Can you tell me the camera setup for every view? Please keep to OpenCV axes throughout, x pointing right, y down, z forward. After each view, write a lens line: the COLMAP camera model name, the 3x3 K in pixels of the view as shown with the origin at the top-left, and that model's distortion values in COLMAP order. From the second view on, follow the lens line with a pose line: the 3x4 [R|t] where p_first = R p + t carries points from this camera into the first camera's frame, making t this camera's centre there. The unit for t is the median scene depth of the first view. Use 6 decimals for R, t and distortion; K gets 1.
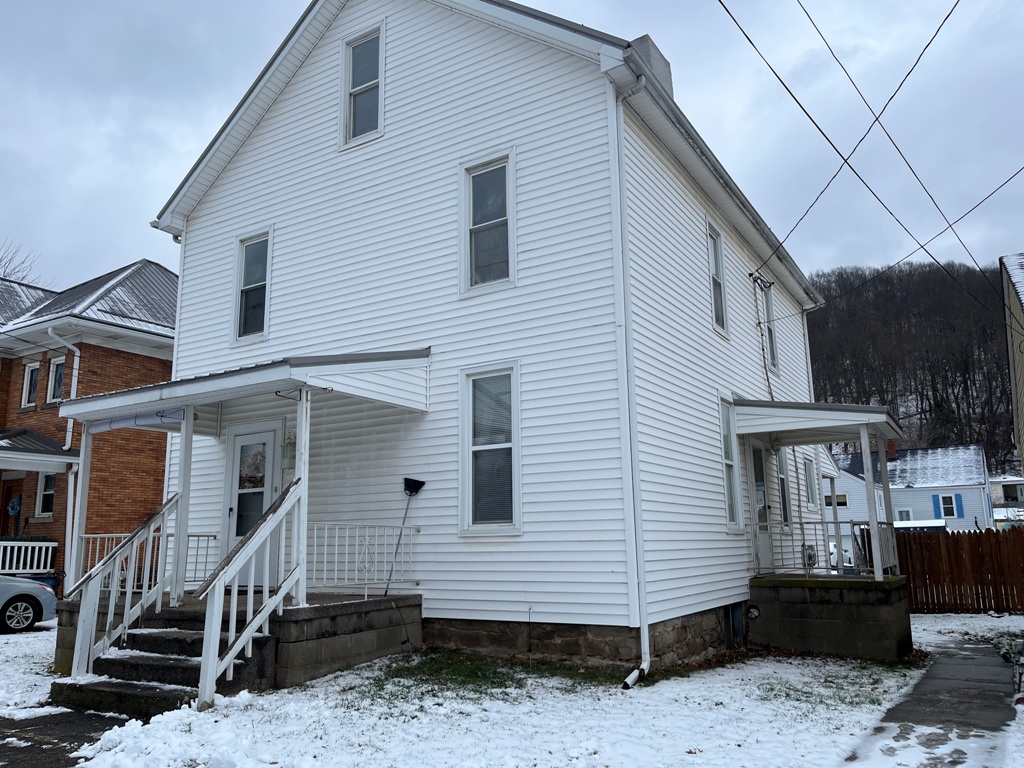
lens RADIAL K [[790.7, 0, 513.9], [0, 790.7, 385.1], [0, 0, 1]] dist [0.069155, -0.088352]
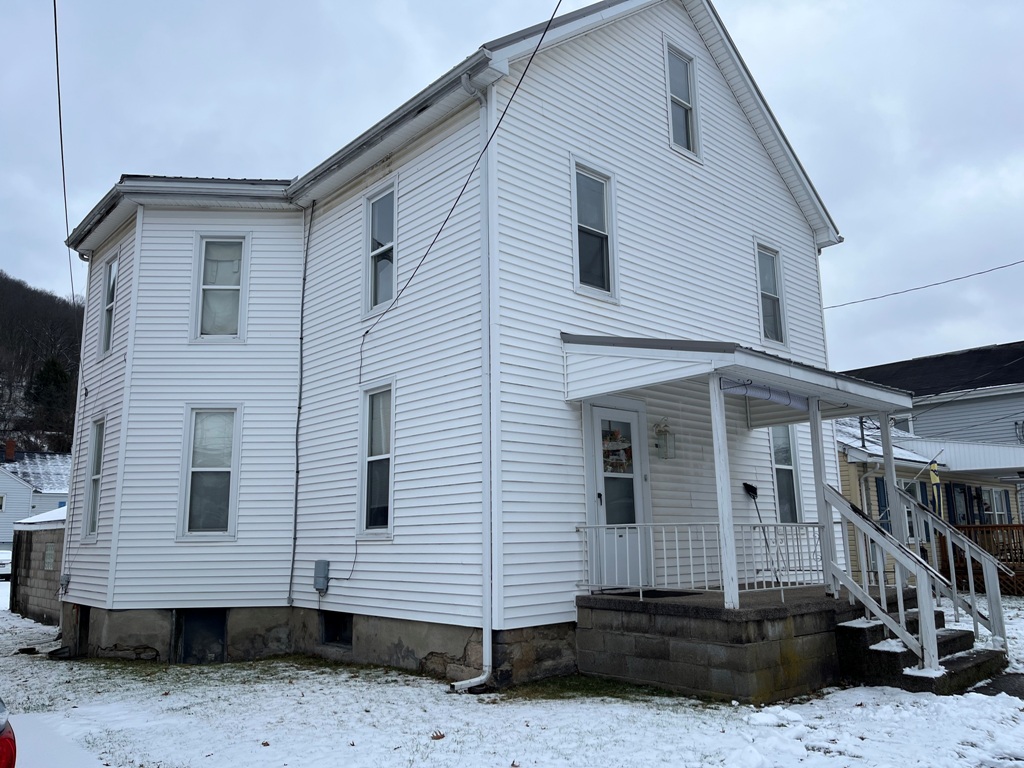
lens RADIAL K [[790.7, 0, 516.9], [0, 790.7, 384.0], [0, 0, 1]] dist [0.069155, -0.088352]
pose [[0.245735, 0.193533, 0.949821, -1.237937], [-0.178797, 0.972103, -0.151815, 0.194651], [-0.952705, -0.132519, 0.273483, 0.930458]]
